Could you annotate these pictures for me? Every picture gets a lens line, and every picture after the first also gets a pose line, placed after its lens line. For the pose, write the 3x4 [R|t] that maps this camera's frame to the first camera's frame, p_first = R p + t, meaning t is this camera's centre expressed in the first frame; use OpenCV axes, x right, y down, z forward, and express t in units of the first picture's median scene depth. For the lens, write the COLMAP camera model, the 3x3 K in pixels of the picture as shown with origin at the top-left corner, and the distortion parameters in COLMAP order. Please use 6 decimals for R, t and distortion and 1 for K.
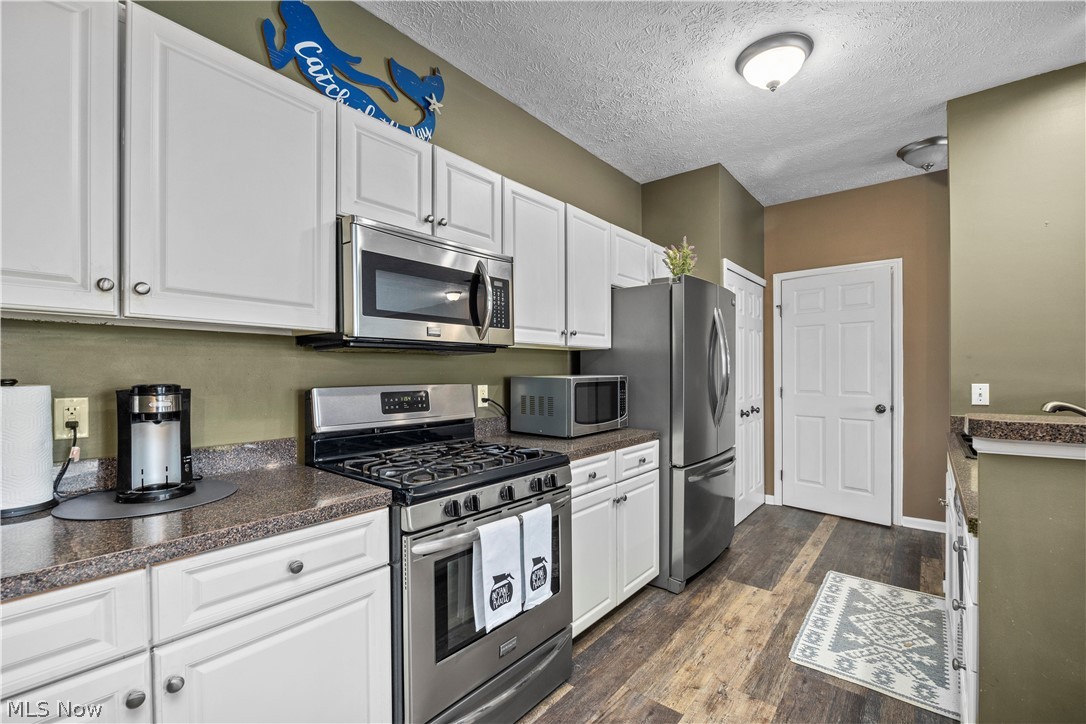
lens RADIAL K [[460.2, 0, 542.9], [0, 460.2, 375.3], [0, 0, 1]] dist [-0.014397, 0.000176]
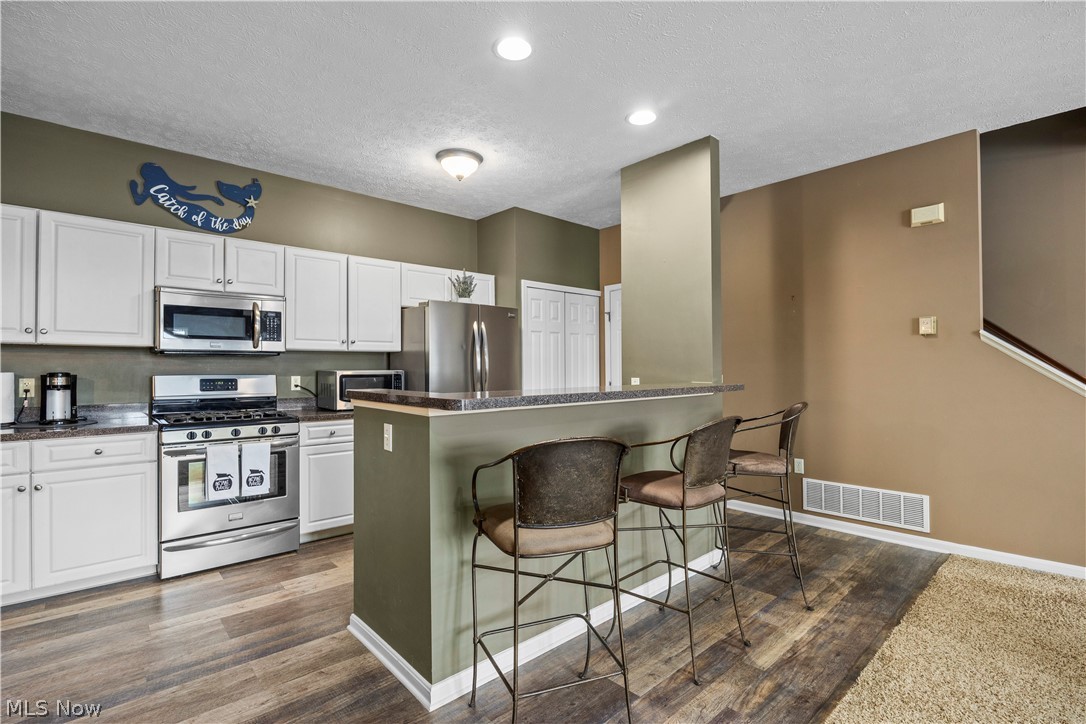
lens RADIAL K [[505.0, 0, 543.0], [0, 505.0, 362.0], [0, 0, 1]] dist [-0.009783, 0.000626]
pose [[0.989873, 0.003055, -0.141924, 1.028924], [-0.005592, 0.999832, -0.017478, -0.000742], [0.141846, 0.018094, 0.989723, -0.601732]]
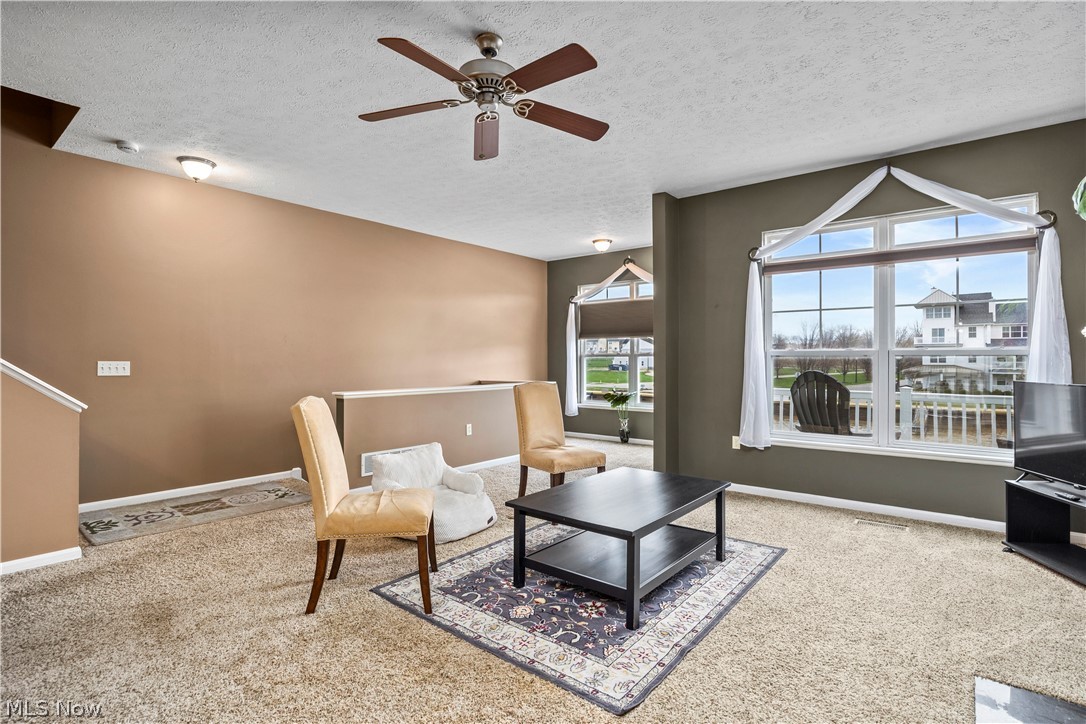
lens RADIAL K [[529.7, 0, 540.7], [0, 529.7, 359.0], [0, 0, 1]] dist [-0.003043, -0.001204]
pose [[-0.017584, 0.008626, 0.999808, 0.867658], [0.002458, 0.999960, -0.008584, 0.004732], [-0.999842, 0.002307, -0.017604, -0.434639]]
